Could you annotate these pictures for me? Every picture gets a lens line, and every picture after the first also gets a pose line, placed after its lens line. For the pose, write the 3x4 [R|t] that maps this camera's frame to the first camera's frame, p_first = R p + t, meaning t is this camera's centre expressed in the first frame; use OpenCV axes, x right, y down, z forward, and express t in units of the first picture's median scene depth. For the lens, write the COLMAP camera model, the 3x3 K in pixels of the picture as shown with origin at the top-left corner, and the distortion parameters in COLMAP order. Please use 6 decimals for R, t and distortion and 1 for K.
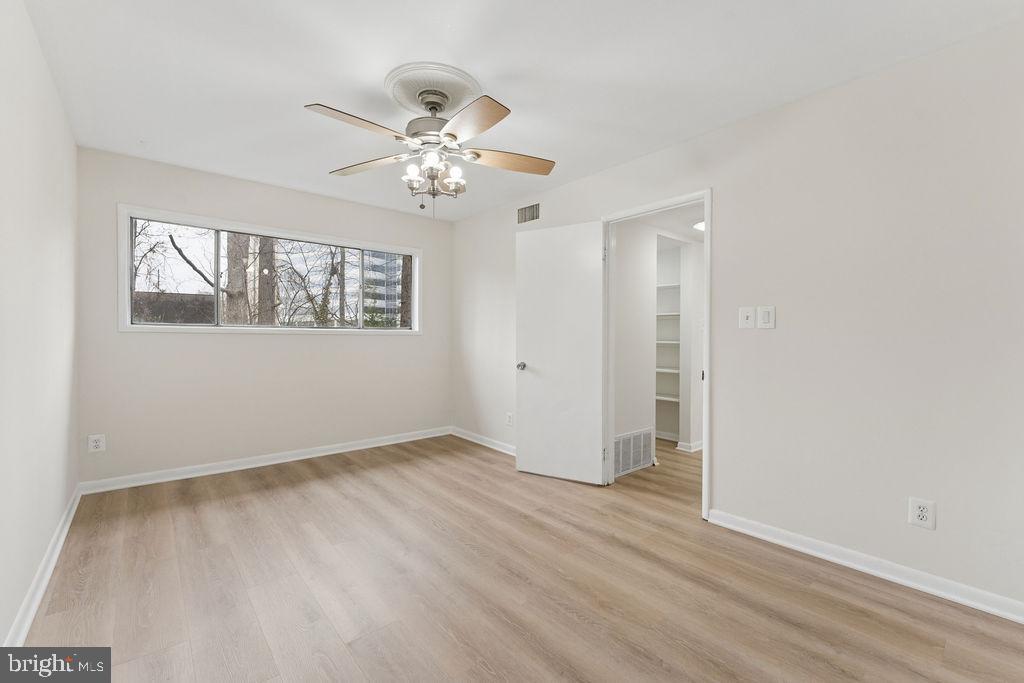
lens RADIAL K [[430.9, 0, 514.2], [0, 430.9, 341.6], [0, 0, 1]] dist [0.000441, -0.000020]
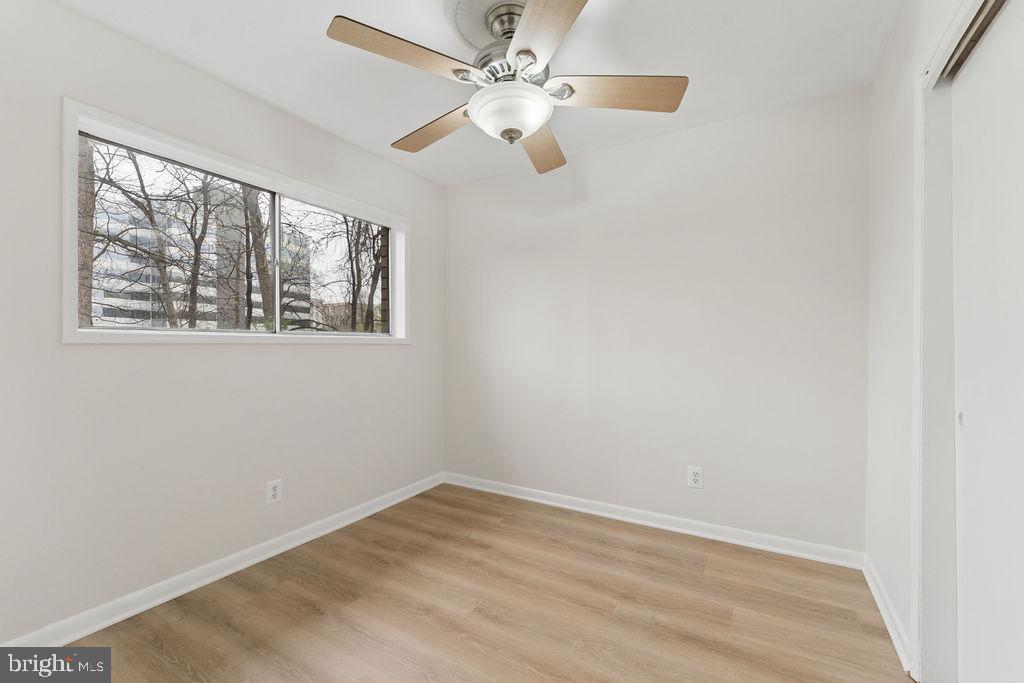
lens RADIAL K [[430.9, 0, 514.2], [0, 430.9, 341.6], [0, 0, 1]] dist [0.000441, -0.000020]
pose [[0.947199, -0.008803, 0.320526, -0.220005], [0.014634, 0.999768, -0.015788, -0.005071], [-0.320313, 0.019645, 0.947108, 0.240565]]
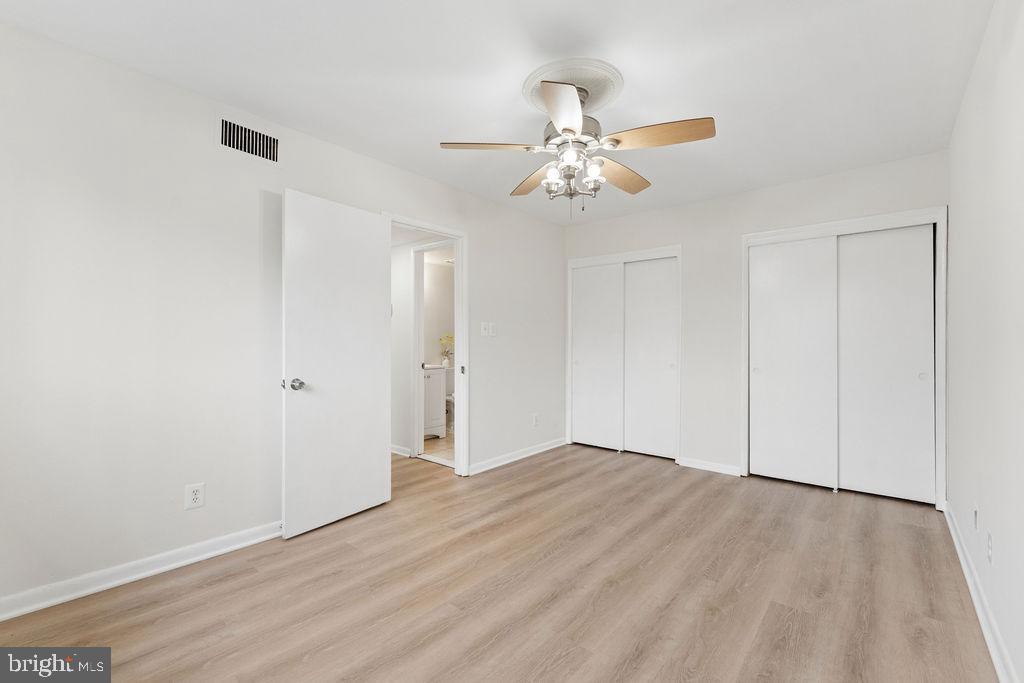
lens RADIAL K [[430.9, 0, 514.2], [0, 430.9, 341.6], [0, 0, 1]] dist [0.000441, -0.000020]
pose [[-0.155275, -0.002578, 0.987868, -0.987540], [0.008497, 0.999956, 0.003945, -0.015529], [-0.987835, 0.009007, -0.155246, 1.139788]]
